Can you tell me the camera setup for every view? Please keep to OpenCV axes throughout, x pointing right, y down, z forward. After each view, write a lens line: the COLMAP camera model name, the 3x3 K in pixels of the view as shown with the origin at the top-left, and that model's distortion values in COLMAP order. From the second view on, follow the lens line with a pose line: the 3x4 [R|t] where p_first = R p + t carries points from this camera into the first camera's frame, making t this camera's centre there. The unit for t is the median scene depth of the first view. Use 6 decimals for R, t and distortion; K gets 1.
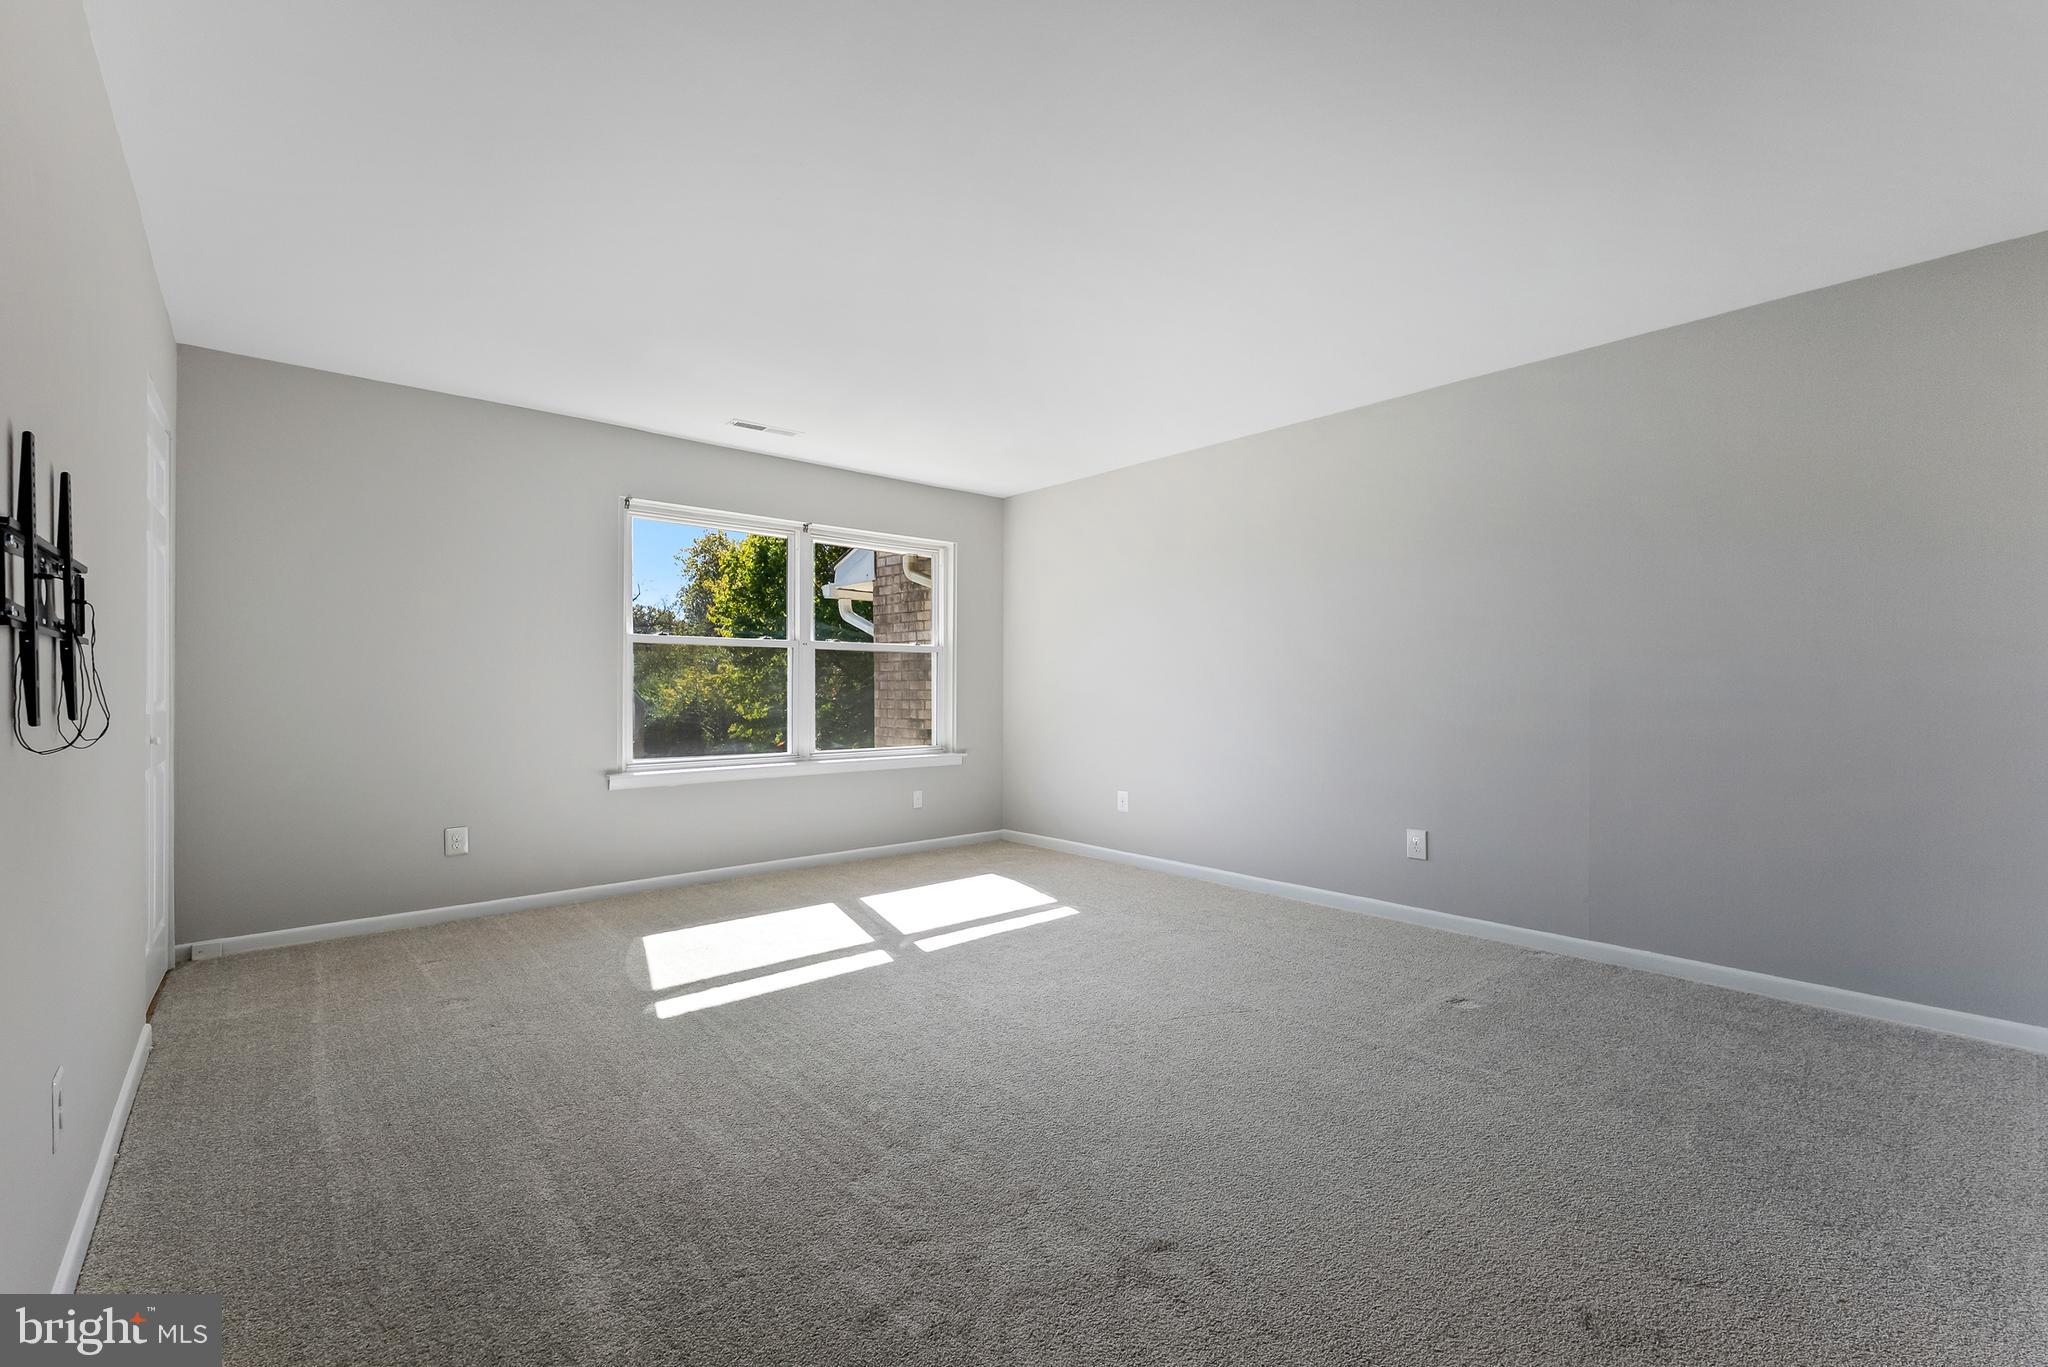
lens RADIAL K [[867.6, 0, 1024.0], [0, 867.6, 683.5], [0, 0, 1]] dist [0.001879, 0.000091]
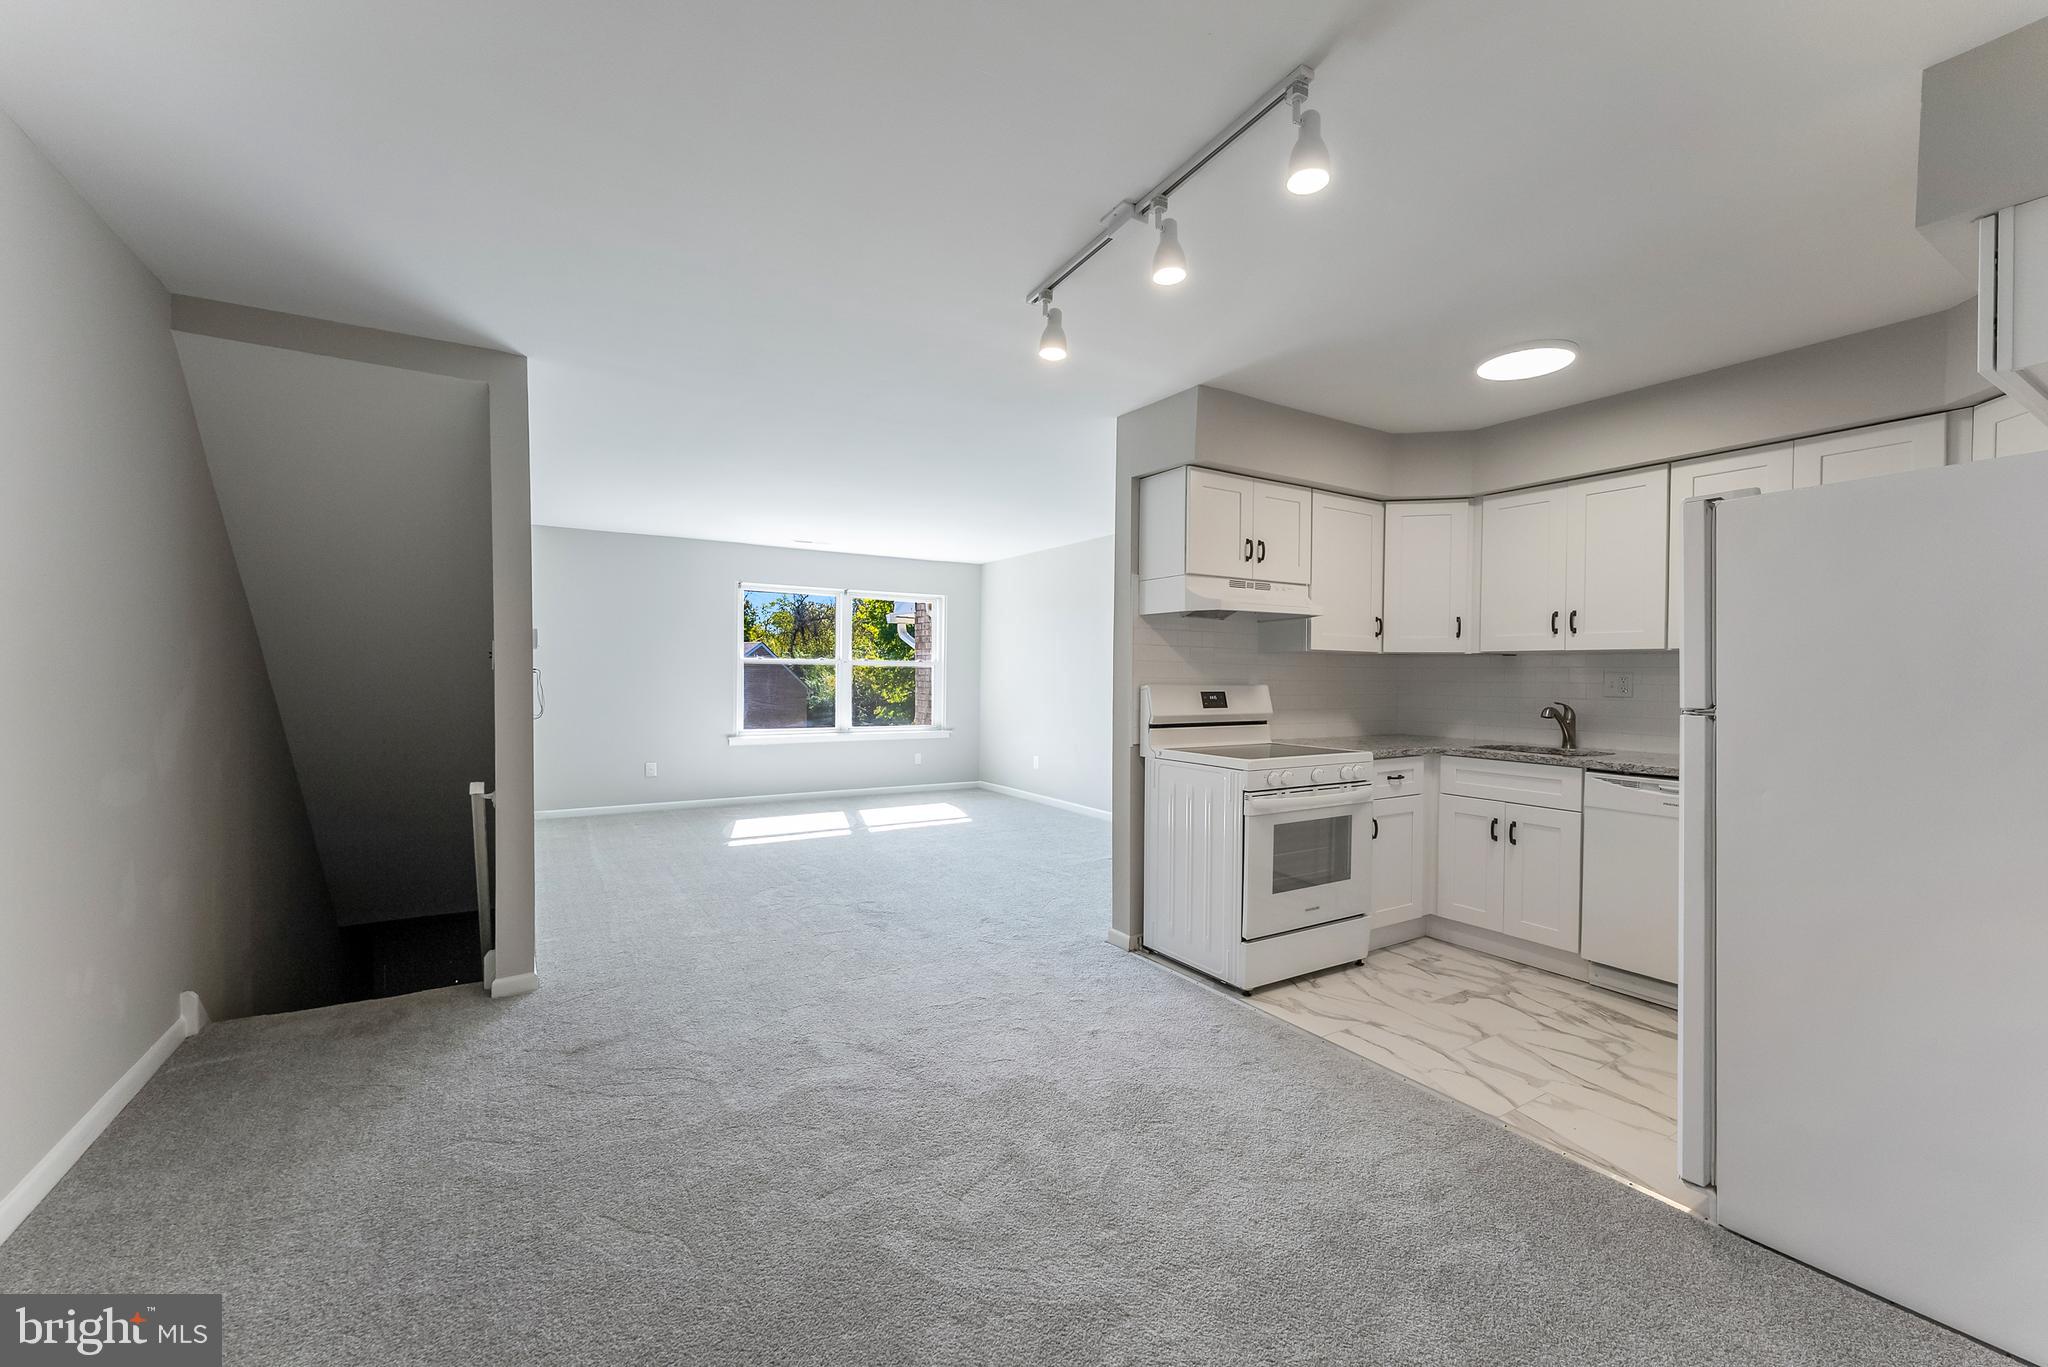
lens RADIAL K [[827.0, 0, 1024.0], [0, 827.0, 683.5], [0, 0, 1]] dist [0.003446, 0.000325]
pose [[0.984673, 0.010028, -0.174124, 0.404679], [-0.007189, 0.999831, 0.016928, -0.038484], [0.174264, -0.015416, 0.984578, -0.557089]]
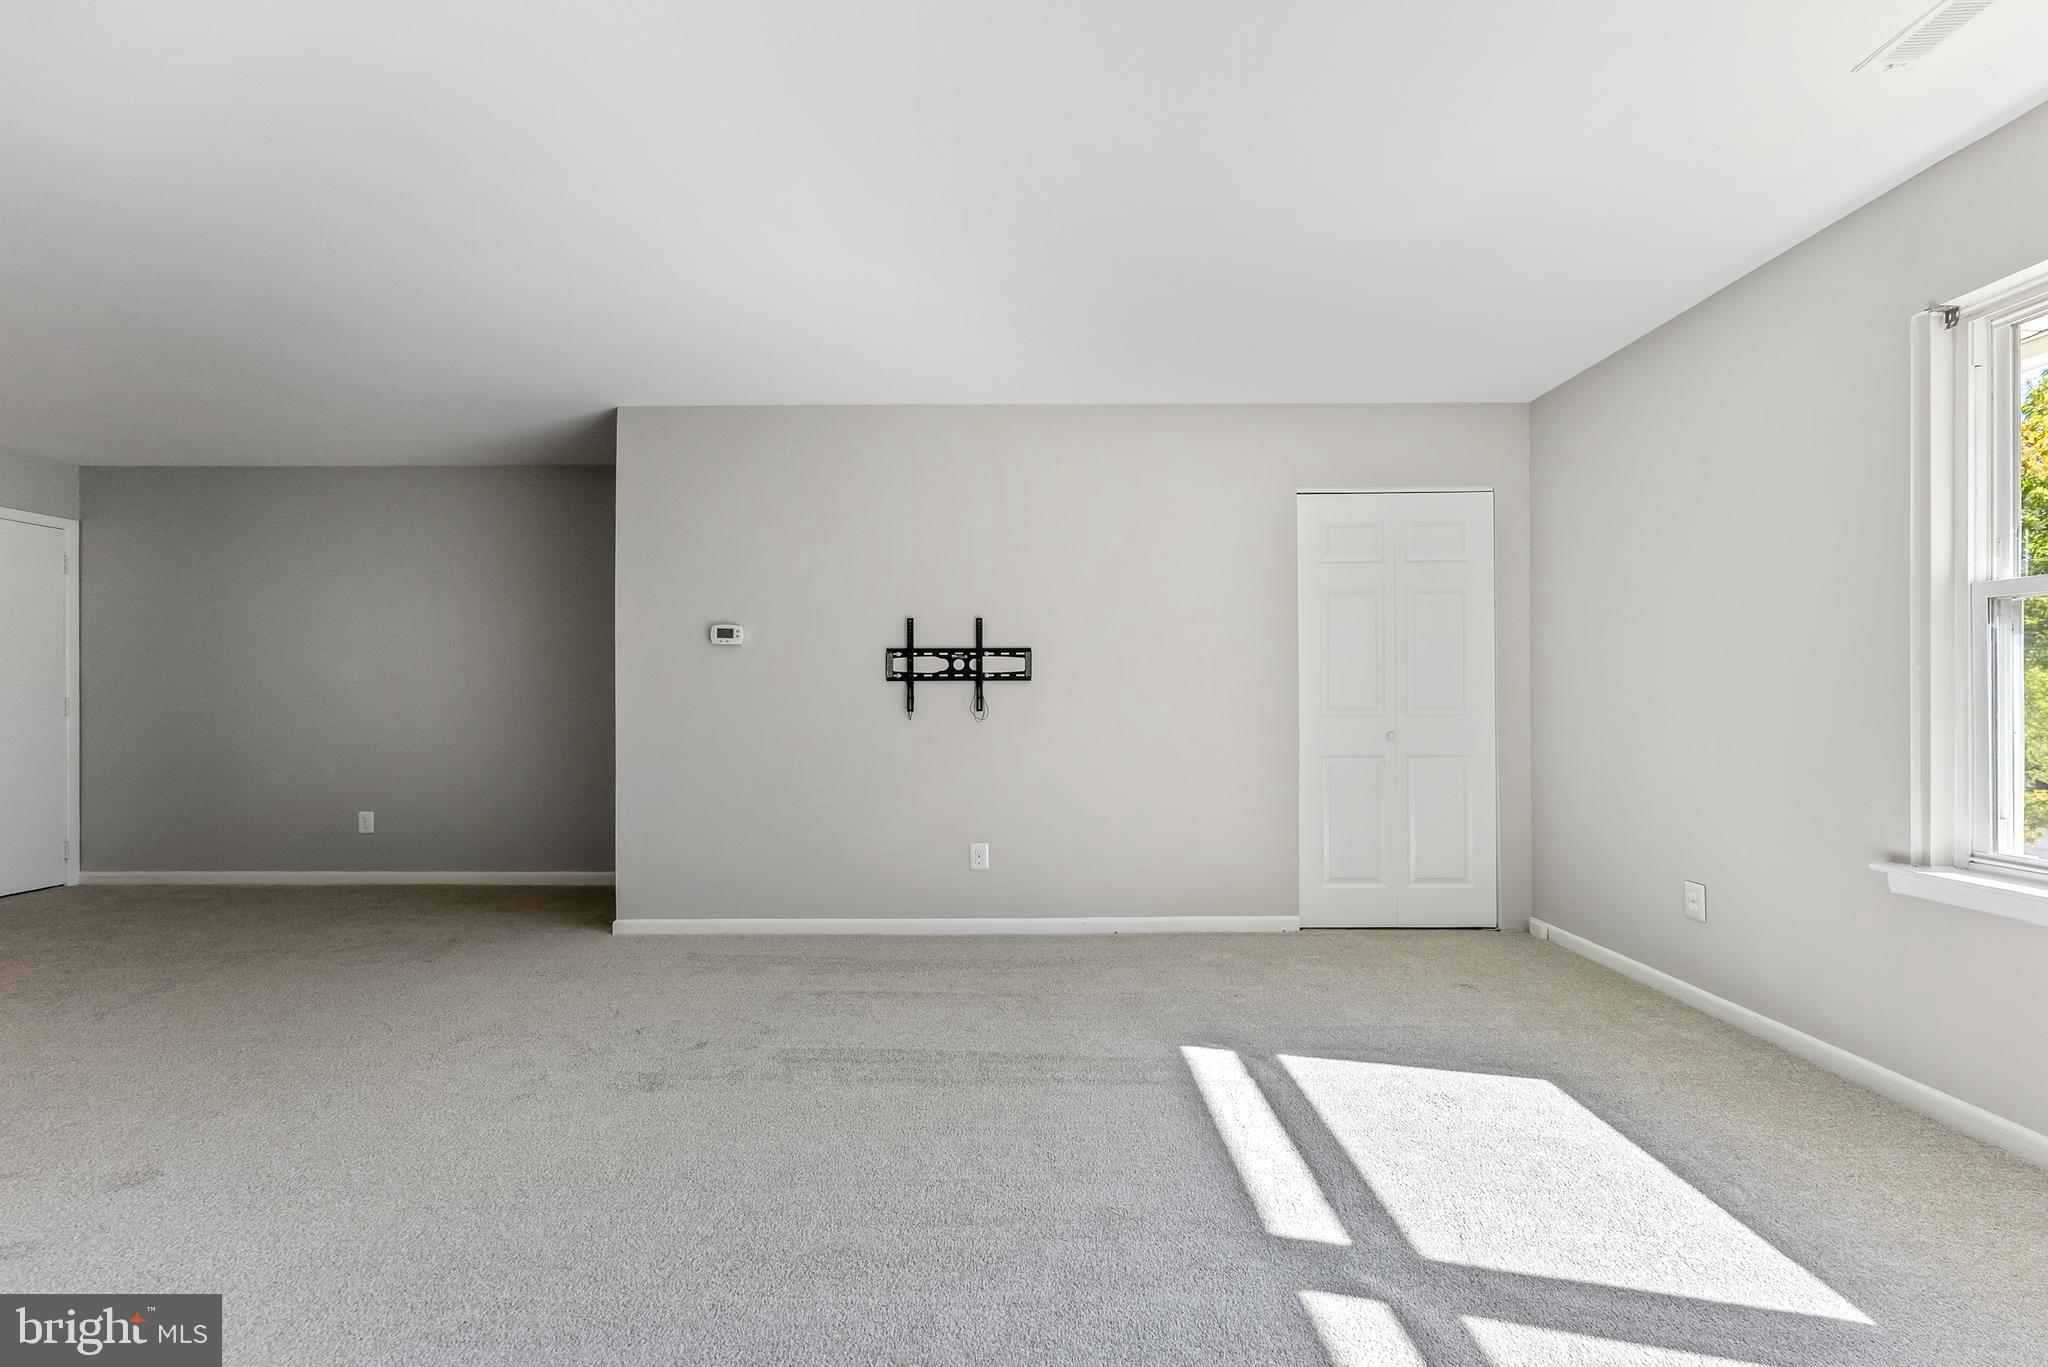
lens RADIAL K [[845.9, 0, 1024.0], [0, 845.9, 683.5], [0, 0, 1]] dist [0.002273, 0.000443]
pose [[-0.670227, -0.011228, -0.742072, 0.238499], [0.007519, 0.999732, -0.021918, 0.005552], [0.742118, -0.020269, -0.669962, 0.916932]]
